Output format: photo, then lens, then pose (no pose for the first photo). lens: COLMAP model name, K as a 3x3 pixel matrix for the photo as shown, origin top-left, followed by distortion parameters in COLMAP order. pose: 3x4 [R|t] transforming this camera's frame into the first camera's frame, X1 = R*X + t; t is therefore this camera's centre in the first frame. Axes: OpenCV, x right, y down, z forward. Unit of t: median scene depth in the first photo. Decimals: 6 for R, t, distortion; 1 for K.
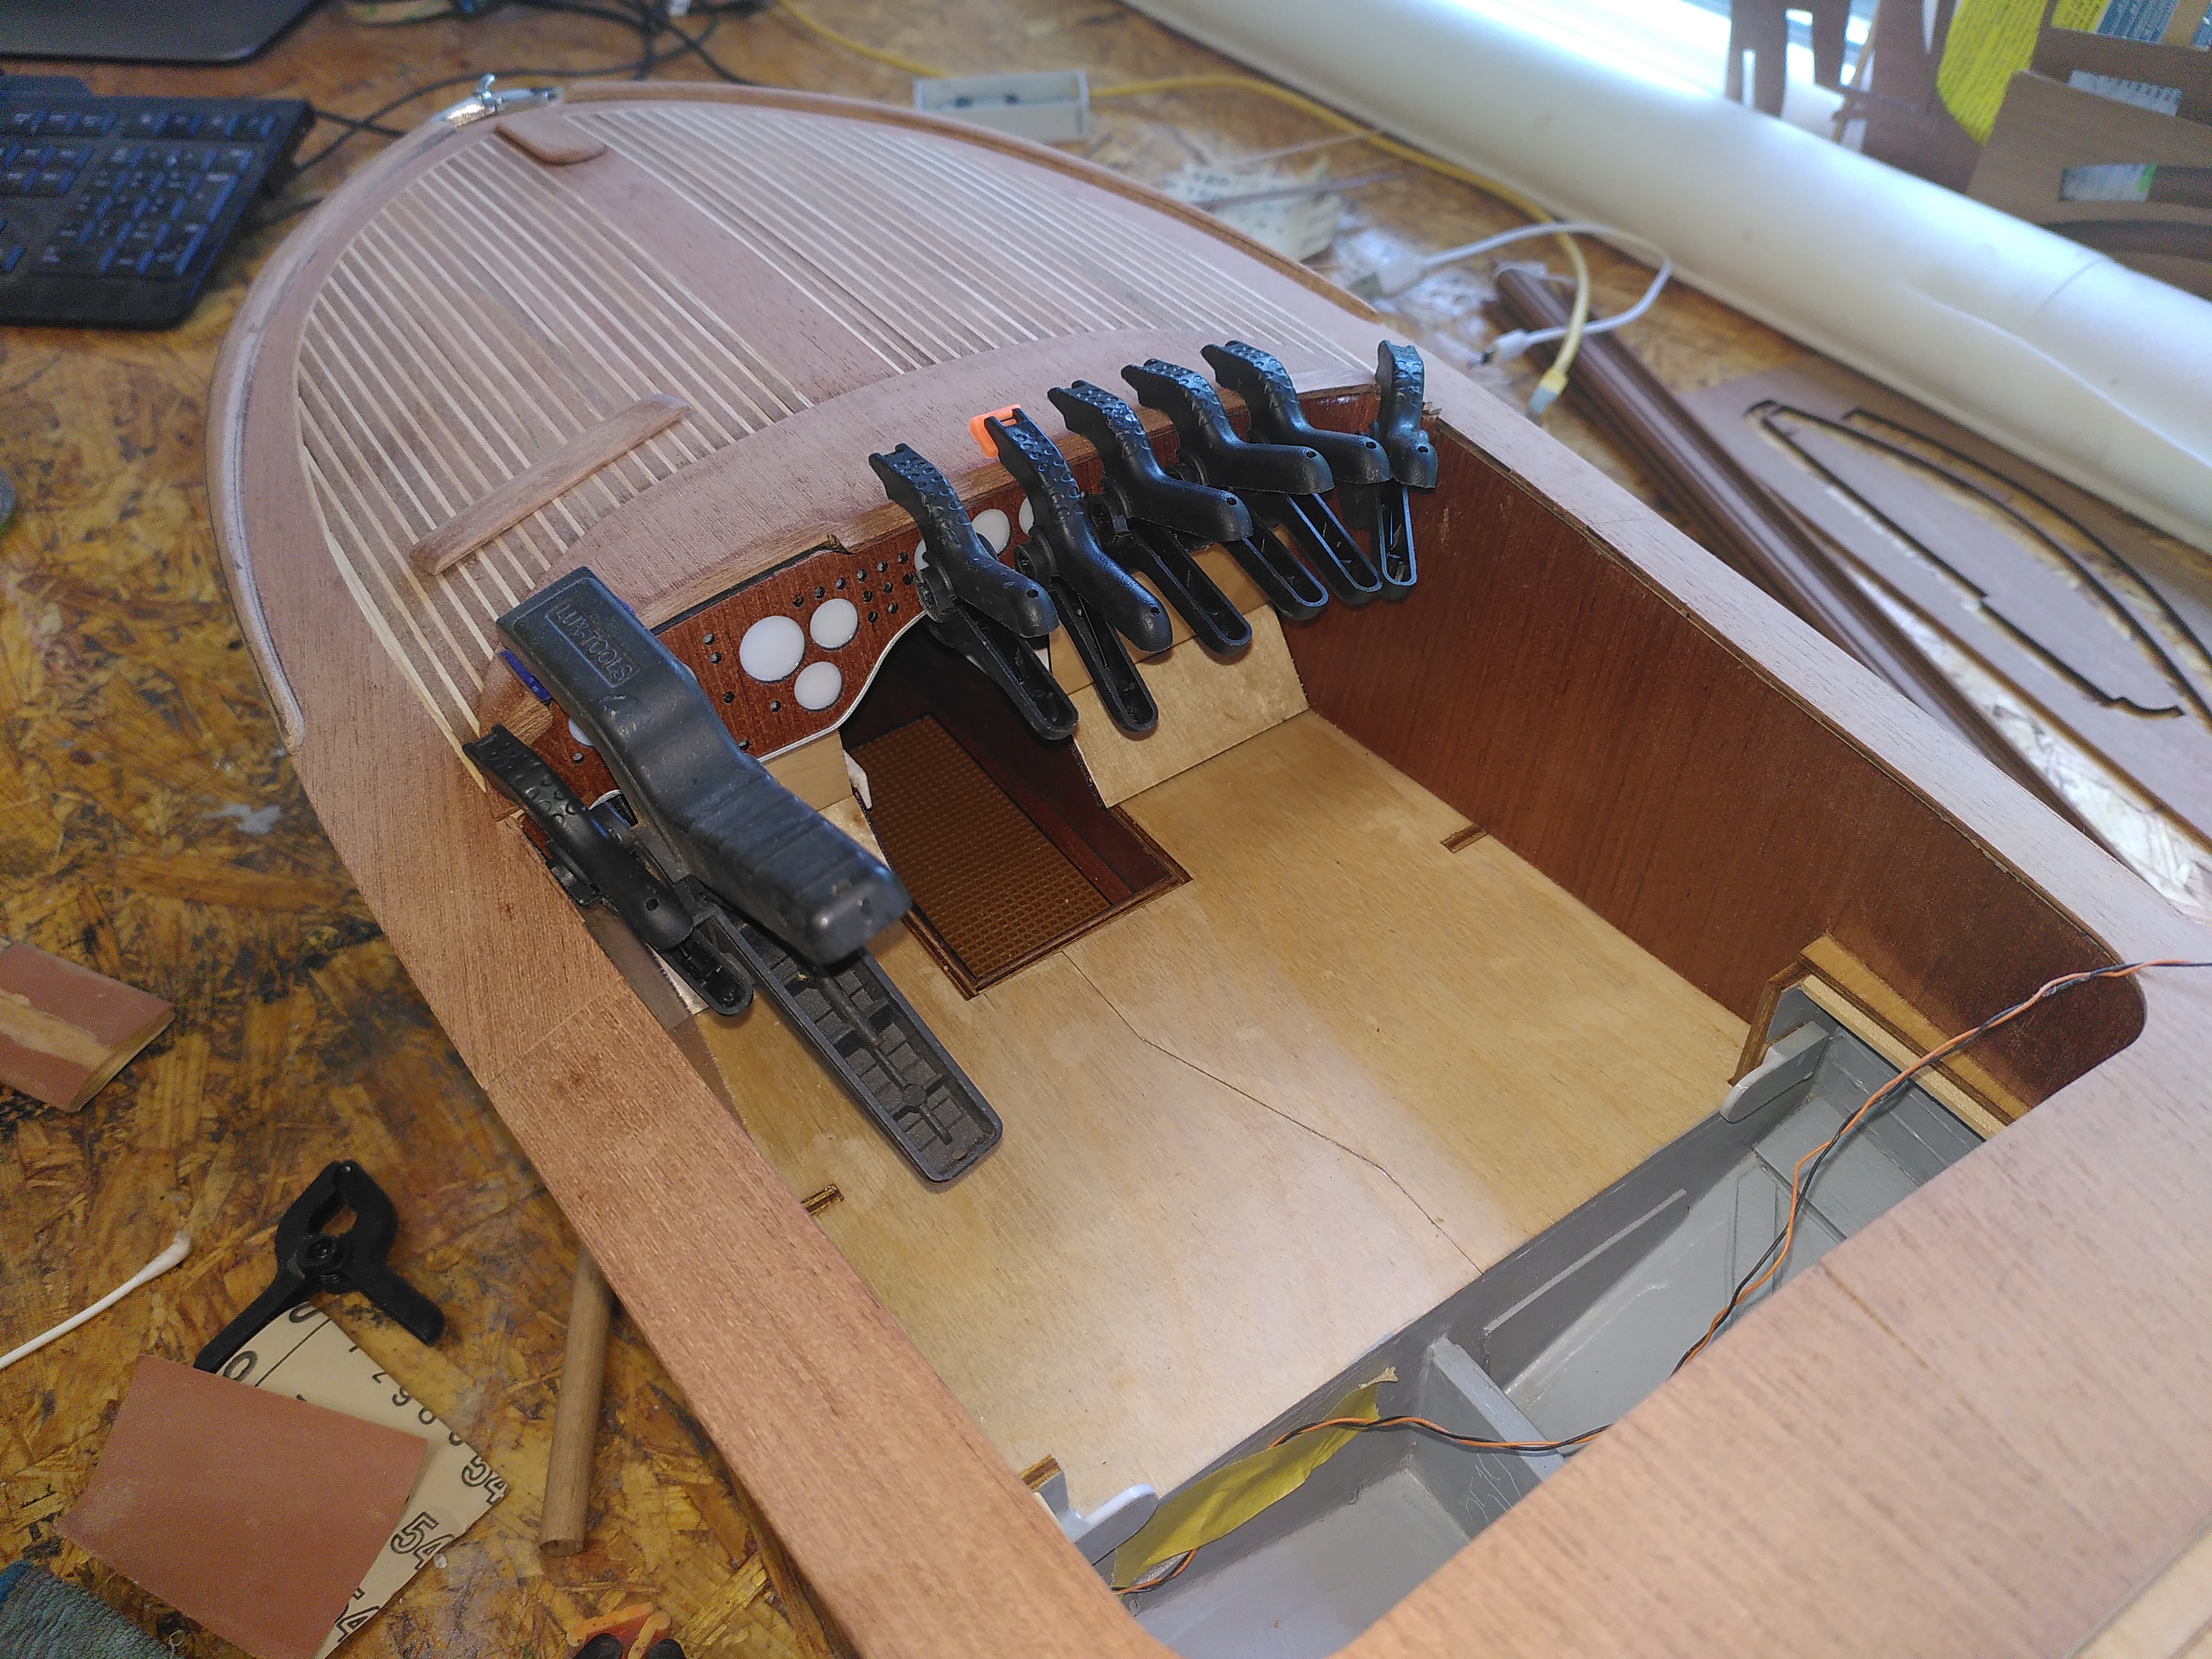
lens RADIAL K [[1658.5, 0, 1094.0], [0, 1658.5, 823.8], [0, 0, 1]] dist [0.019199, -0.011113]
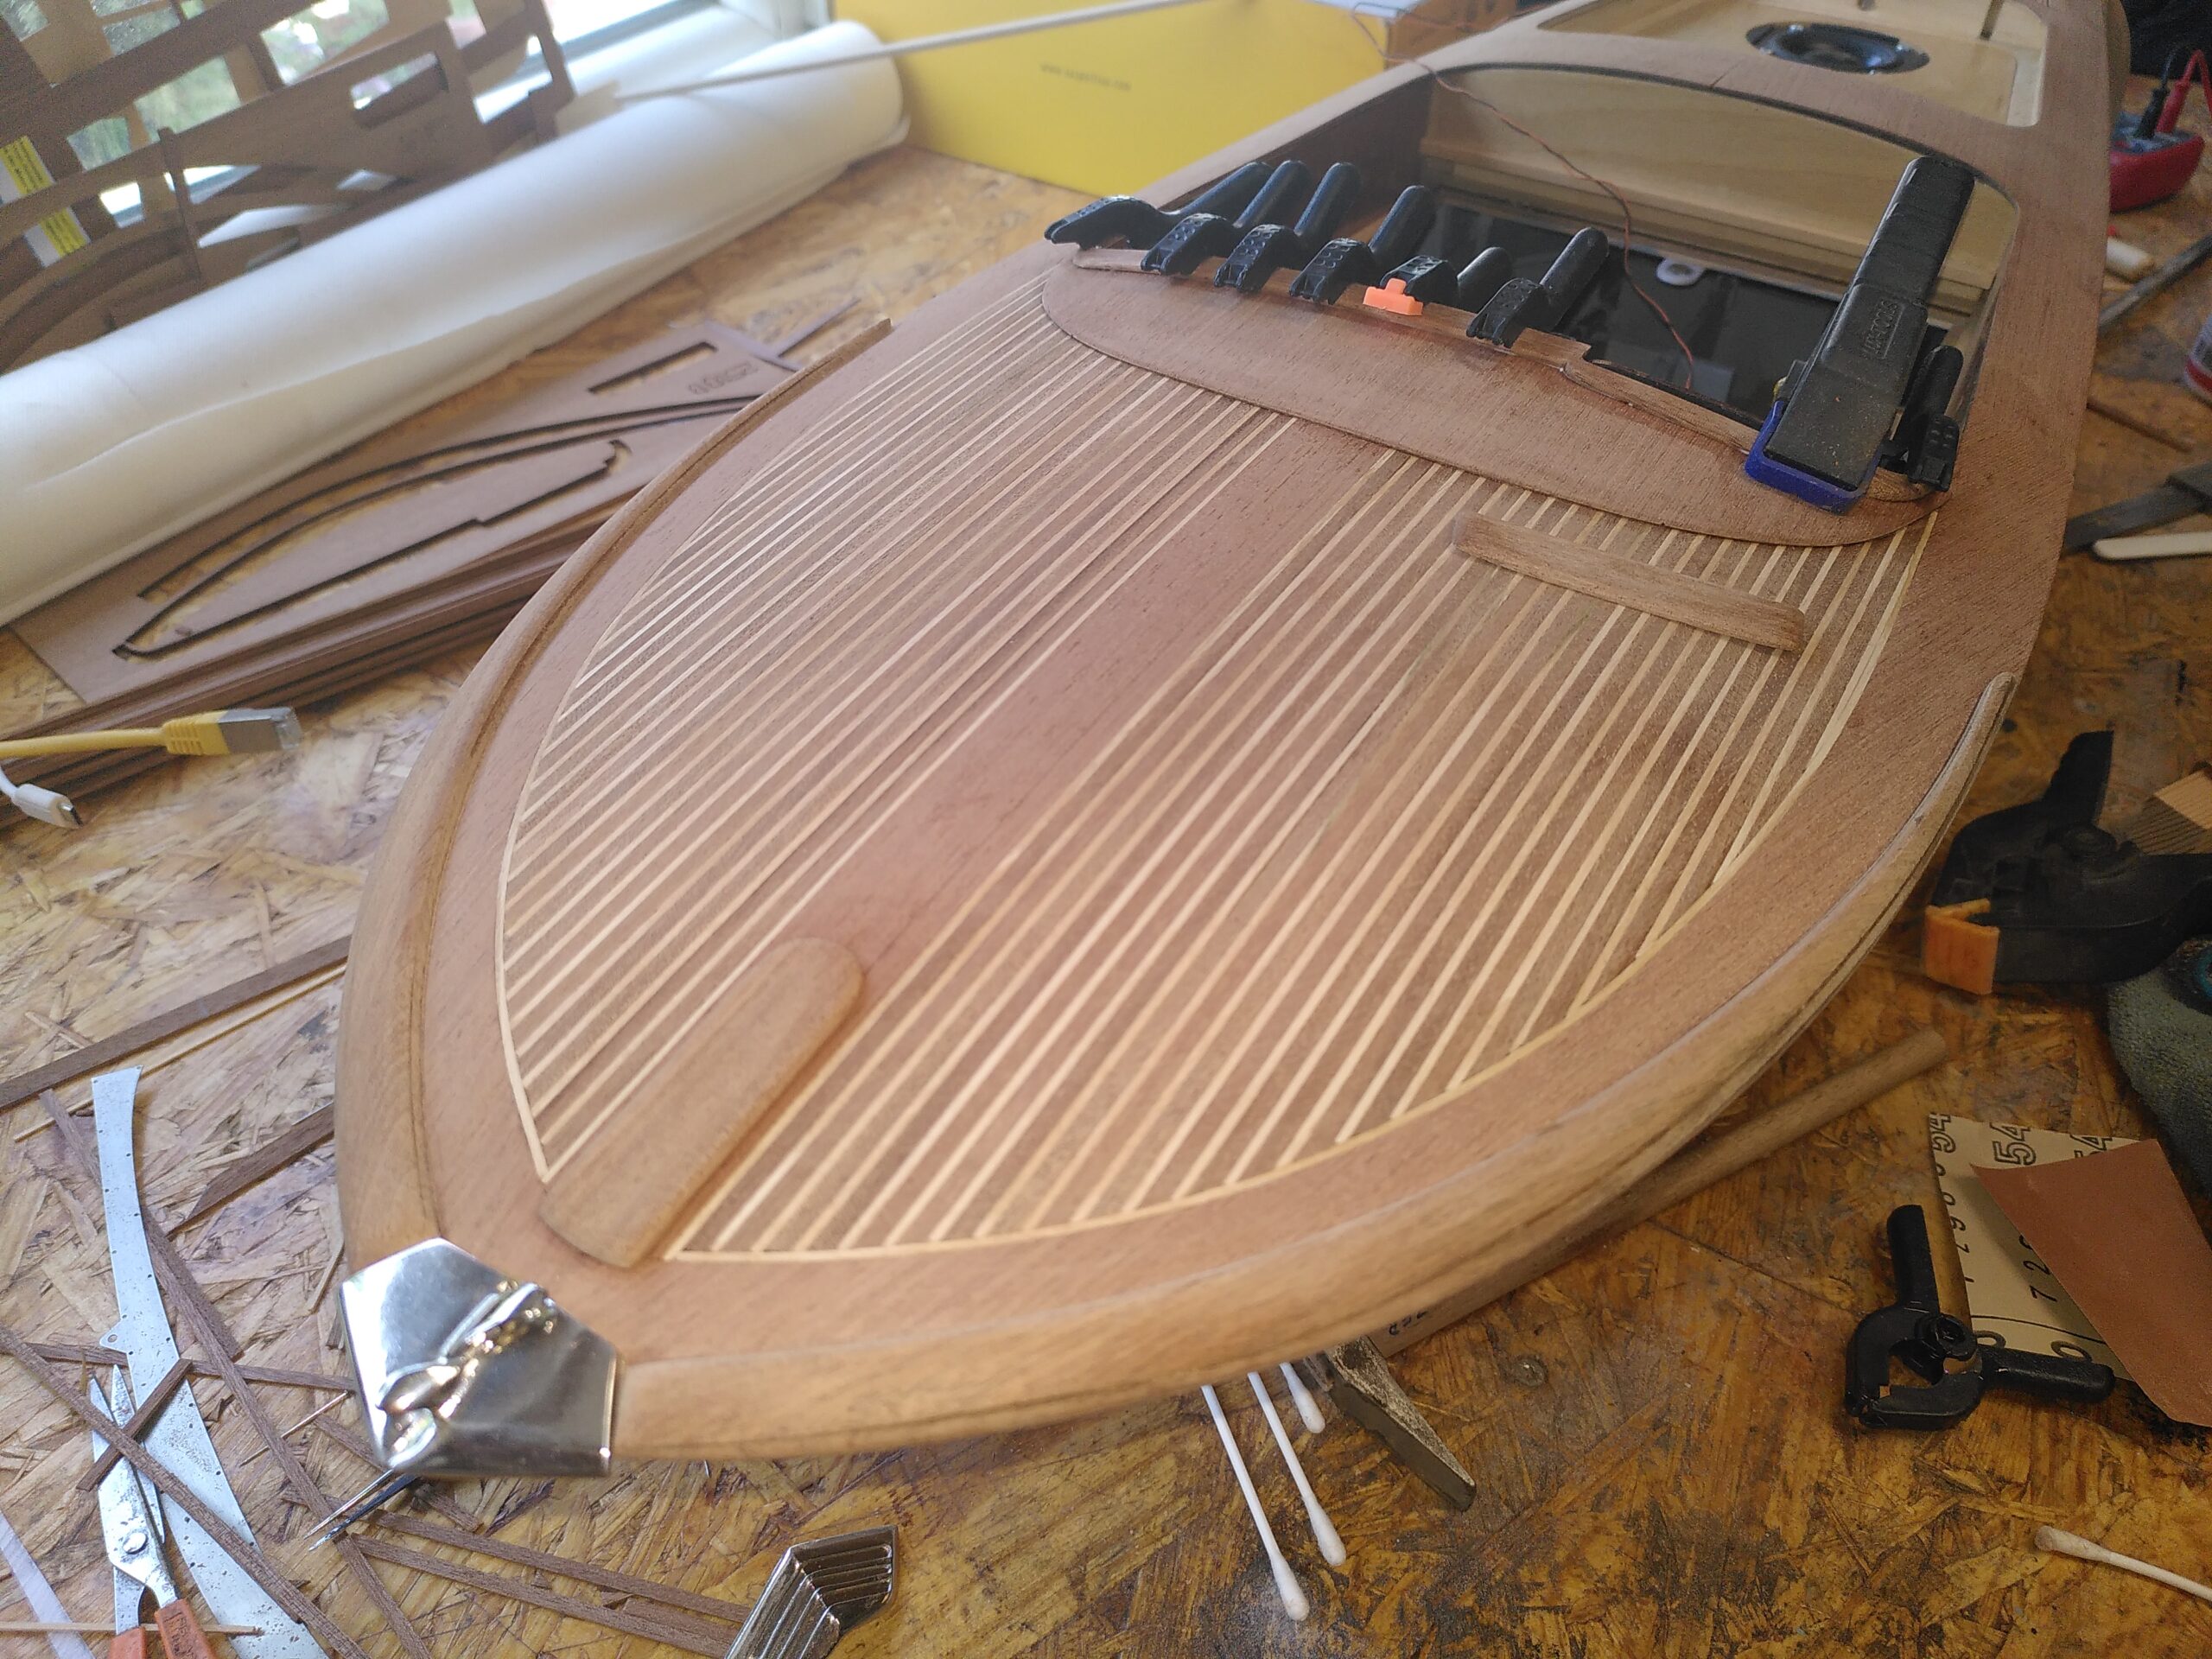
lens RADIAL K [[1658.5, 0, 1094.0], [0, 1658.5, 823.8], [0, 0, 1]] dist [0.019199, -0.011113]
pose [[-0.396053, -0.603881, 0.691715, -0.880517], [0.658962, 0.337692, 0.672111, -0.922042], [-0.639462, 0.722006, 0.264191, 1.005595]]
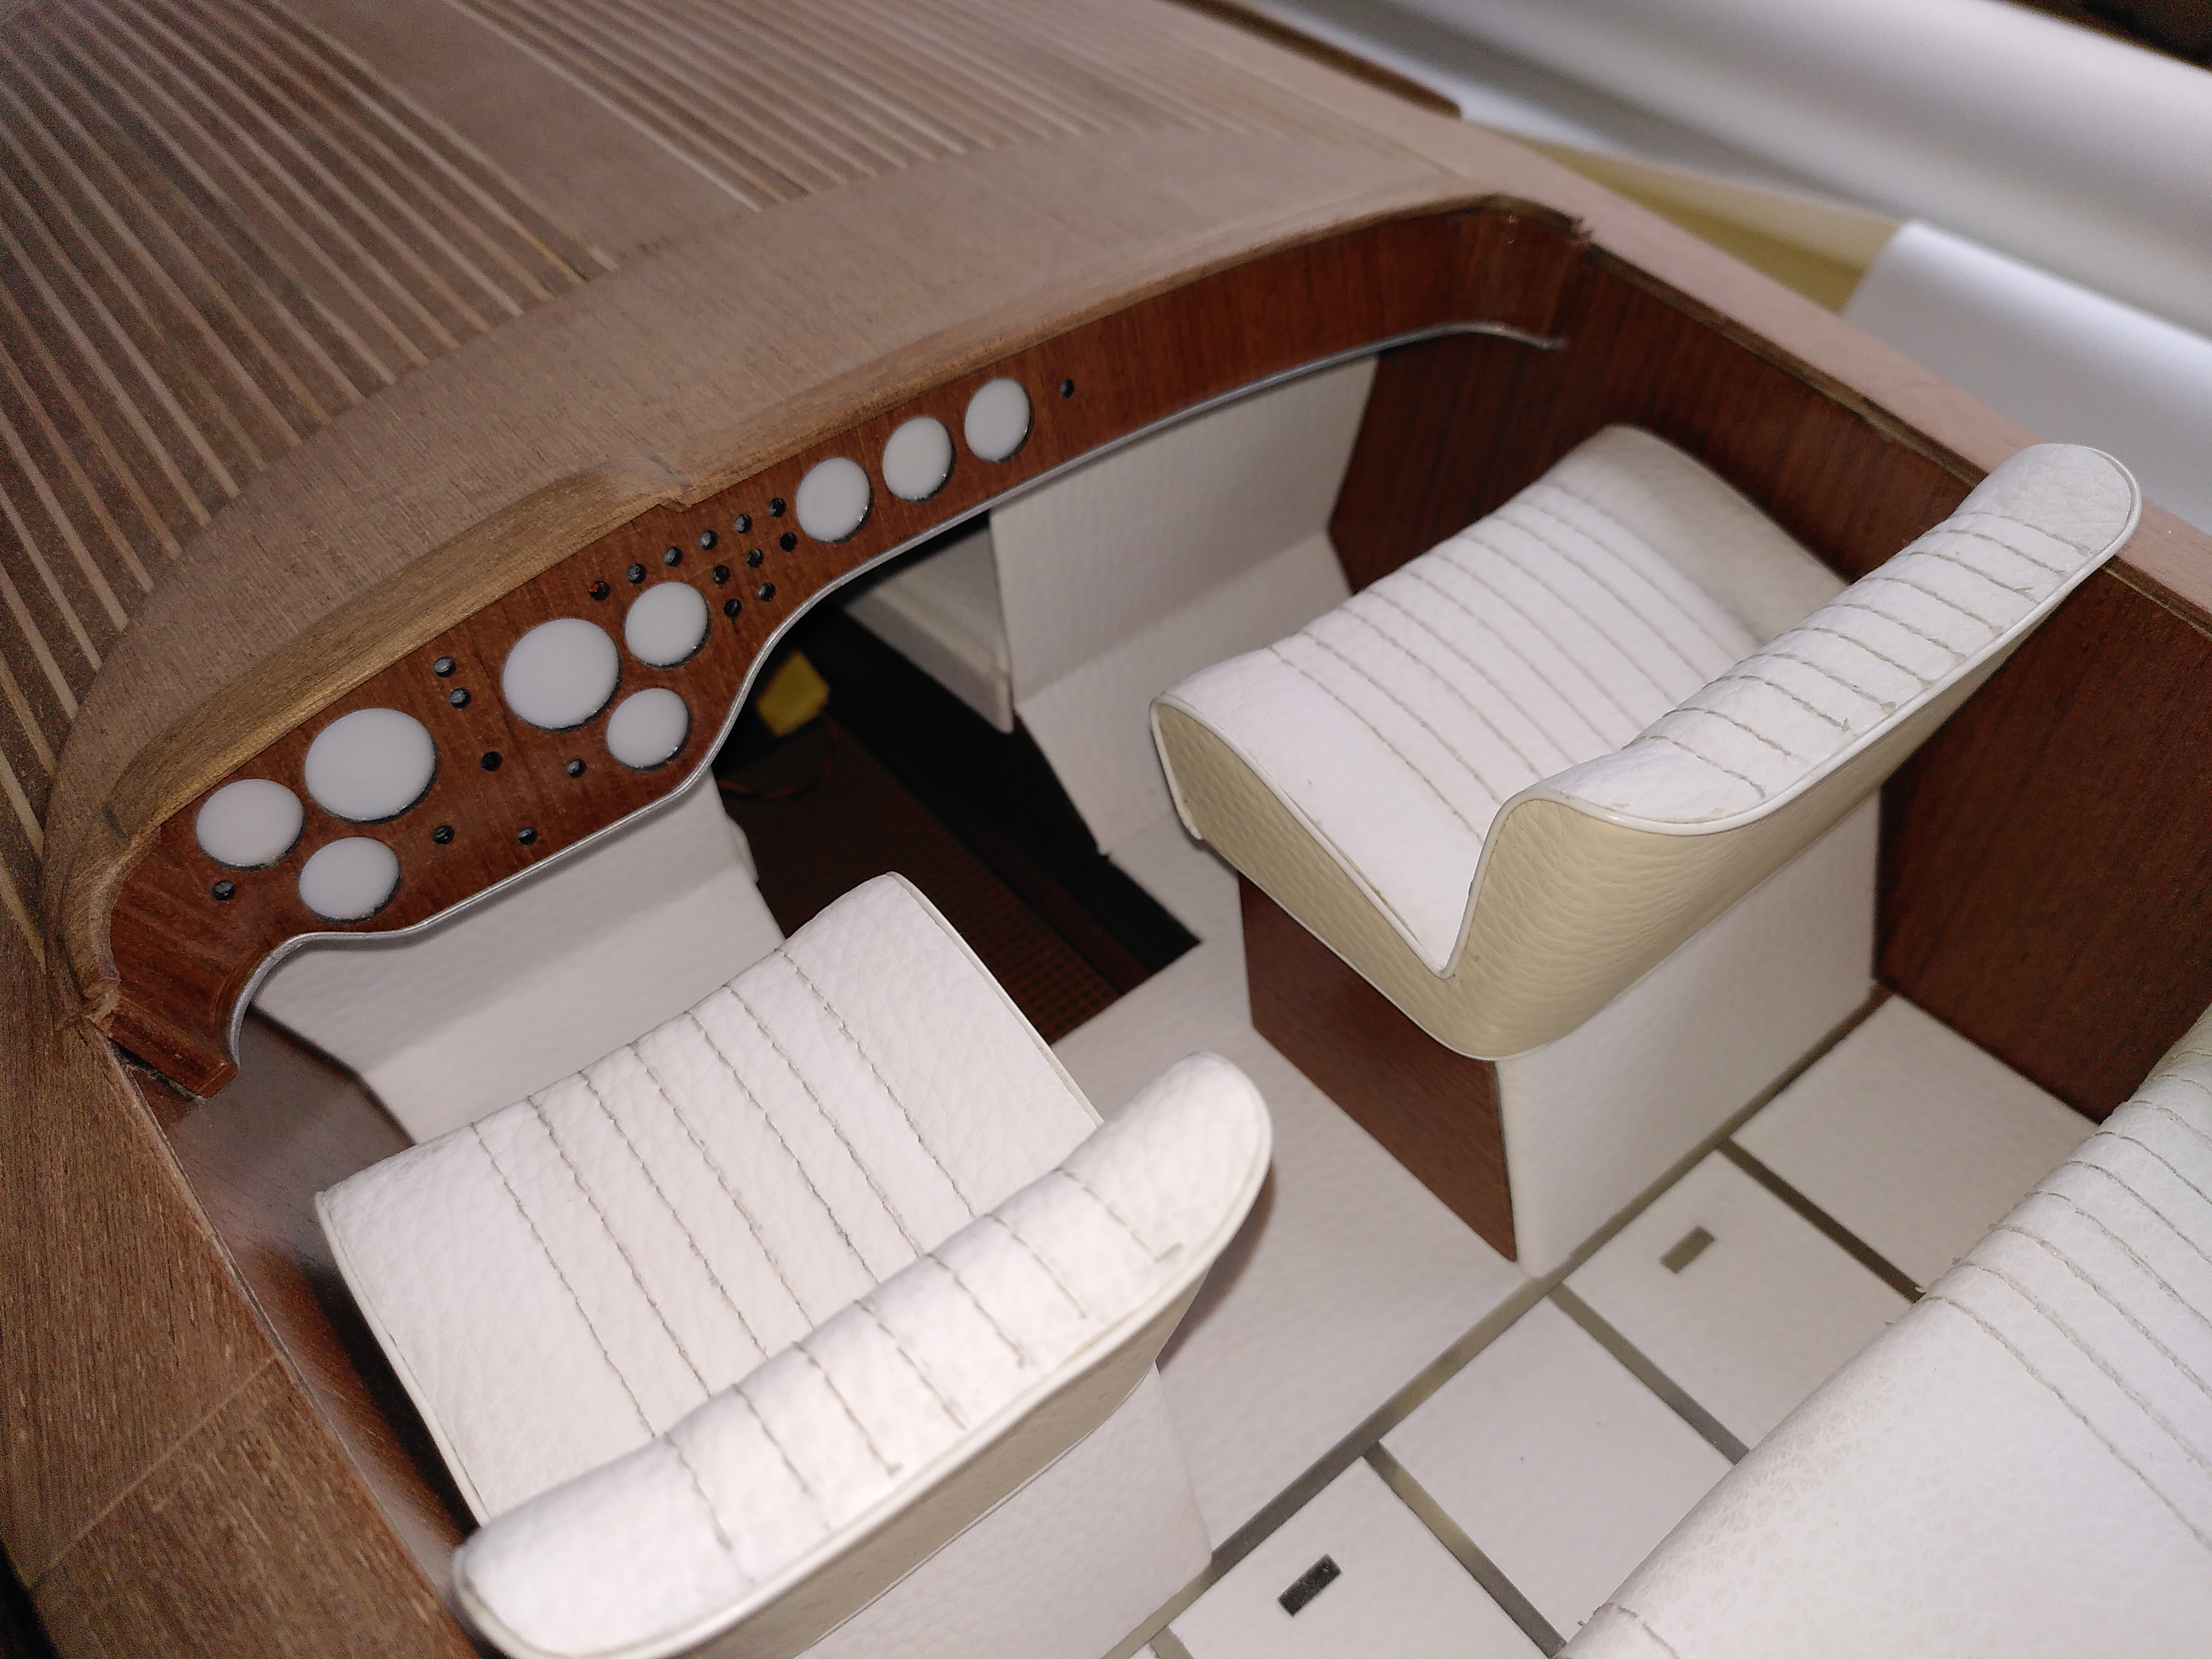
lens RADIAL K [[1658.5, 0, 1094.0], [0, 1658.5, 823.8], [0, 0, 1]] dist [0.019199, -0.011113]
pose [[0.996677, -0.063400, 0.051141, -0.034403], [0.061102, 0.997103, 0.045301, -0.058535], [-0.053865, -0.042026, 0.997663, 0.348105]]
